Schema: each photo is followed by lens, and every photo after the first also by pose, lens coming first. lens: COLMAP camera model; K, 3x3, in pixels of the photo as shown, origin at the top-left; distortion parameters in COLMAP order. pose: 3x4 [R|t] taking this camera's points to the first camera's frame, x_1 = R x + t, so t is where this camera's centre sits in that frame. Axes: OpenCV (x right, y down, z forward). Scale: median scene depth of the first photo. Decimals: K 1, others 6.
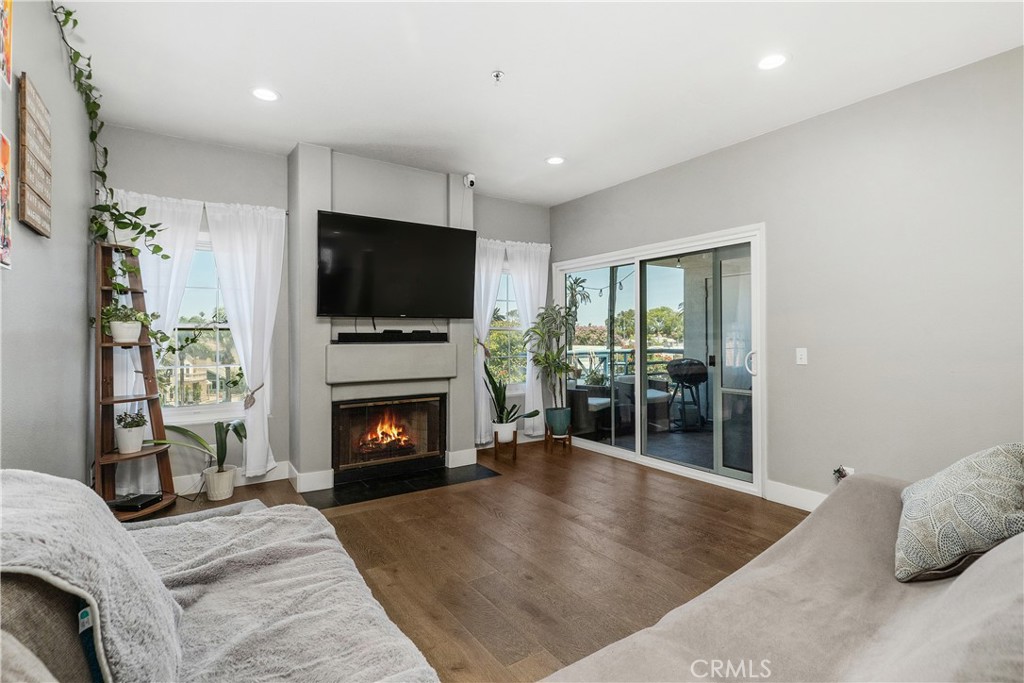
lens RADIAL K [[489.6, 0, 515.3], [0, 489.6, 339.5], [0, 0, 1]] dist [-0.001148, -0.000570]
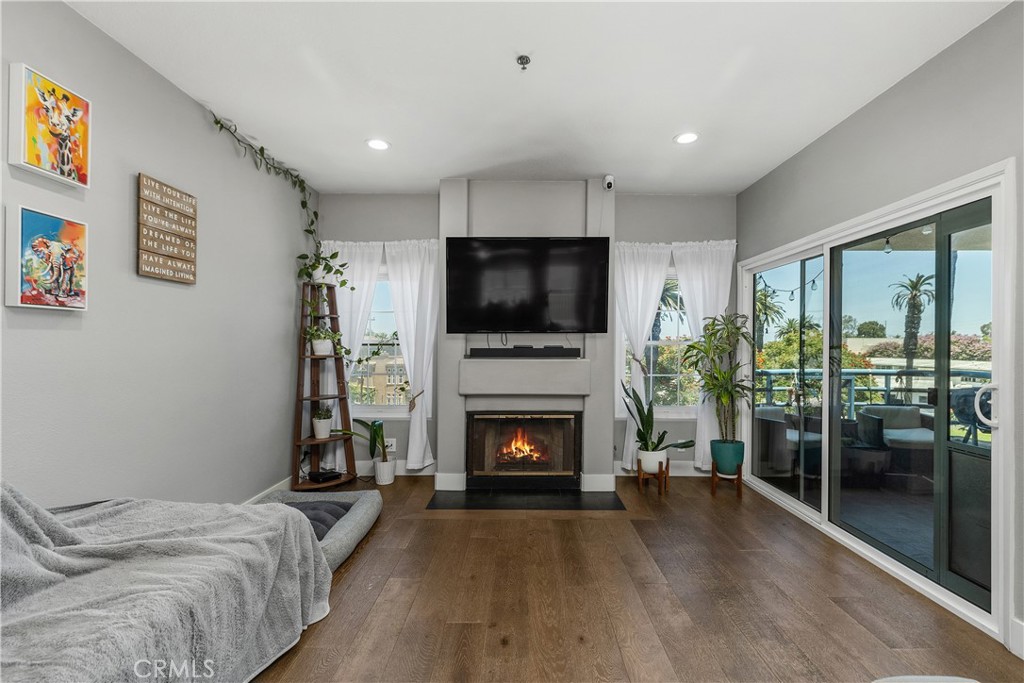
lens RADIAL K [[466.2, 0, 520.8], [0, 466.2, 347.9], [0, 0, 1]] dist [0.002701, -0.000383]
pose [[0.825271, 0.005604, -0.564709, 0.292664], [-0.007419, 0.999972, -0.000920, -0.013081], [0.564688, 0.004949, 0.825289, 0.202738]]
